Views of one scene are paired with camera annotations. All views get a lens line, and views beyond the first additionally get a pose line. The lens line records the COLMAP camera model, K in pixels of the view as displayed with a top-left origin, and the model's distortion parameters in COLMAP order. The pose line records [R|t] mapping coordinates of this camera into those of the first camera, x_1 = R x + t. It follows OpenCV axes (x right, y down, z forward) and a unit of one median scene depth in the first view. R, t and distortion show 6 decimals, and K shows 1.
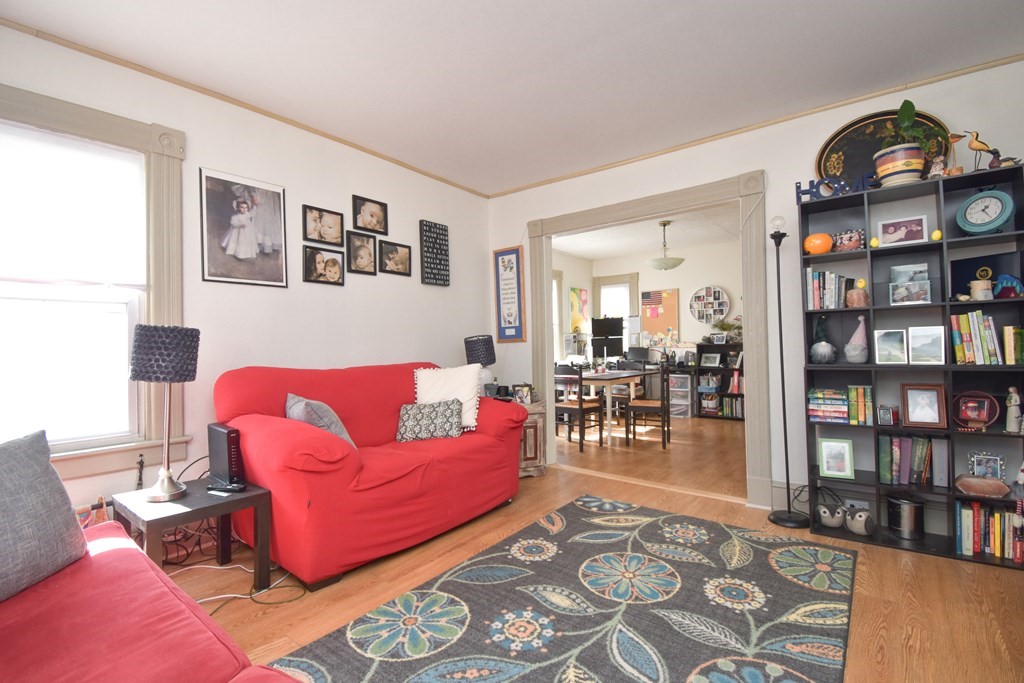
lens RADIAL K [[463.2, 0, 507.1], [0, 463.2, 342.5], [0, 0, 1]] dist [0.027114, -0.030632]
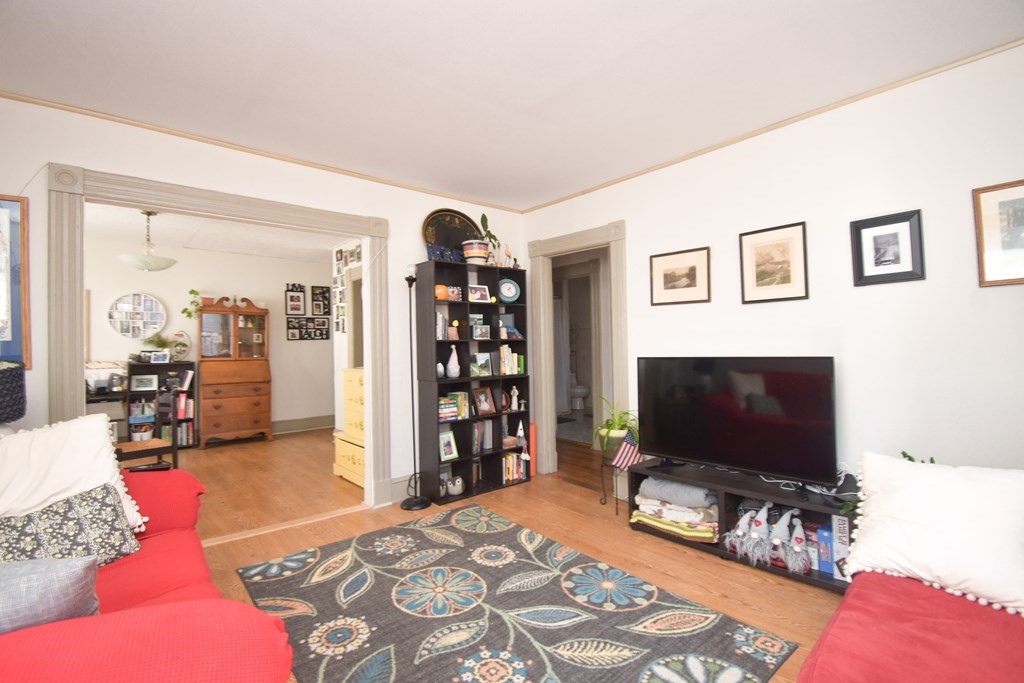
lens RADIAL K [[463.2, 0, 507.1], [0, 463.2, 342.5], [0, 0, 1]] dist [0.027114, -0.030632]
pose [[0.210485, 0.022280, 0.977343, -0.649770], [0.004803, 0.999705, -0.023824, -0.030517], [-0.977585, 0.009709, 0.210316, 0.537161]]
